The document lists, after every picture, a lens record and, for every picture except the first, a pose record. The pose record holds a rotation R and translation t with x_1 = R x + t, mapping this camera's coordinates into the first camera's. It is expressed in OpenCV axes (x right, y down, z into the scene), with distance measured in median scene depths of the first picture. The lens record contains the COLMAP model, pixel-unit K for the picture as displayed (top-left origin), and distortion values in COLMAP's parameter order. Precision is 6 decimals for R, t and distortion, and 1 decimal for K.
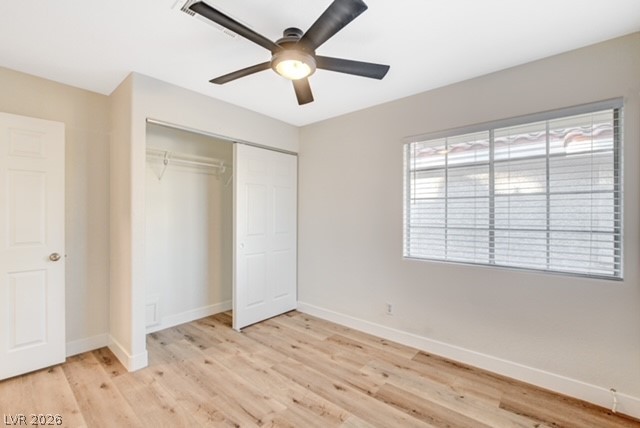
lens RADIAL K [[281.2, 0, 320.5], [0, 281.2, 214.1], [0, 0, 1]] dist [-0.007756, -0.000461]
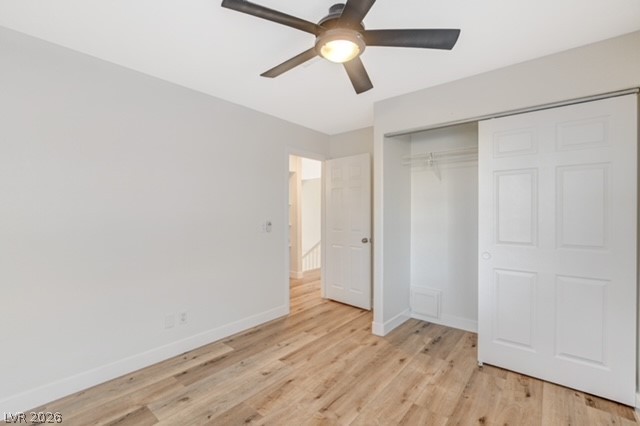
lens RADIAL K [[283.9, 0, 320.0], [0, 283.9, 212.6], [0, 0, 1]] dist [-0.020757, 0.000950]
pose [[0.003478, 0.001055, -0.999993, 0.594651], [0.000014, 0.999999, 0.001055, -0.003230], [0.999994, -0.000018, 0.003478, 0.689600]]
